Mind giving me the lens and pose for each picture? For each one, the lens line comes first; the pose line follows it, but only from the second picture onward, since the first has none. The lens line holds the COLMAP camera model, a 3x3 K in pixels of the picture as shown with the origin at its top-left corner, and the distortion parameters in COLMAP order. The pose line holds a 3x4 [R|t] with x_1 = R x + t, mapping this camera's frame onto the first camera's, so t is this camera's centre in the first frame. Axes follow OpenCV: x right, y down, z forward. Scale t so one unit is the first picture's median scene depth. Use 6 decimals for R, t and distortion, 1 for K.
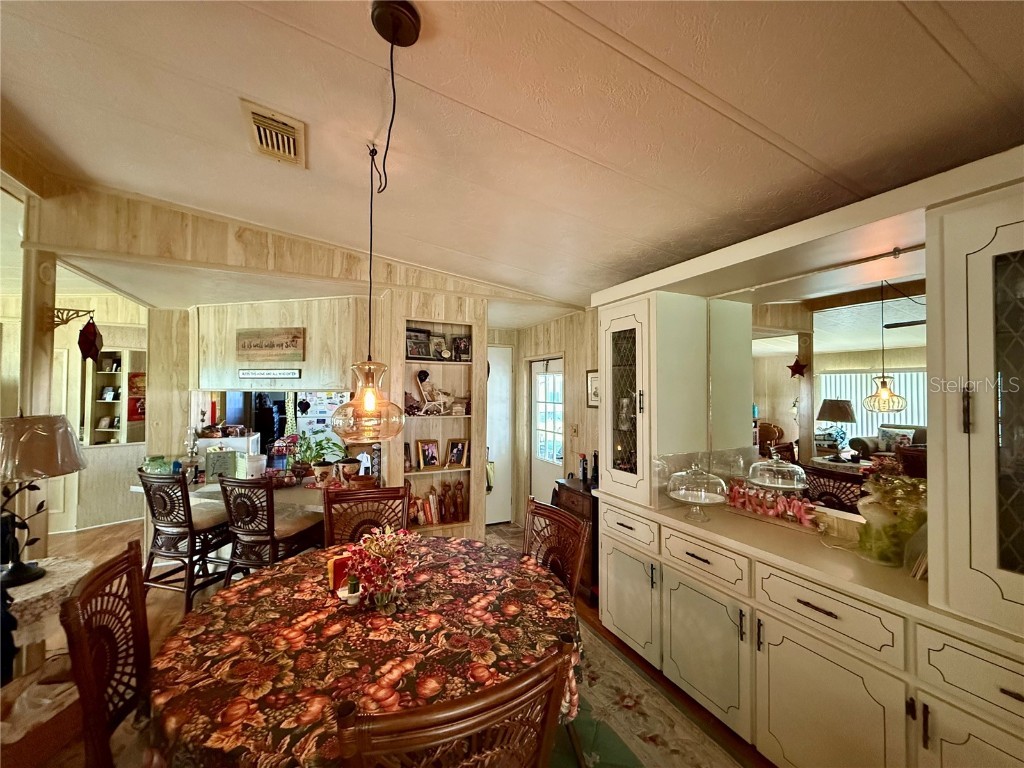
lens RADIAL K [[407.1, 0, 512.3], [0, 407.1, 384.2], [0, 0, 1]] dist [-0.000054, -0.000027]
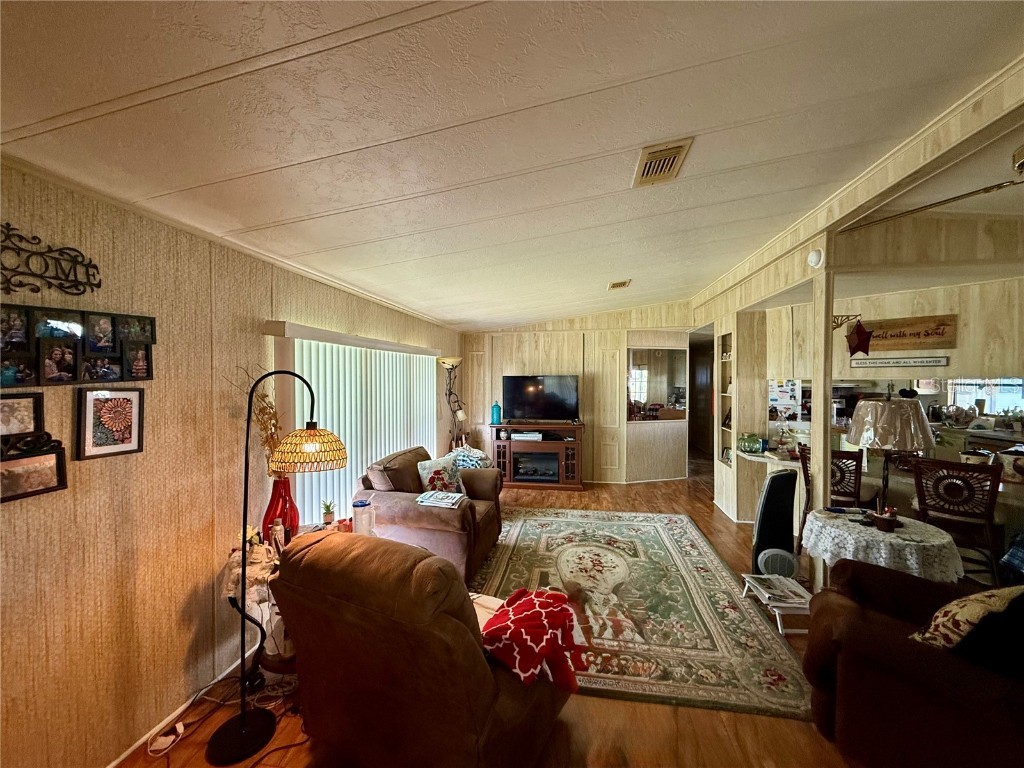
lens RADIAL K [[407.1, 0, 511.9], [0, 407.1, 384.1], [0, 0, 1]] dist [-0.000054, -0.000027]
pose [[0.810446, -0.001043, -0.585812, -1.028197], [0.017967, 0.999572, 0.023077, -0.015937], [0.585537, -0.029228, 0.810118, -0.551610]]
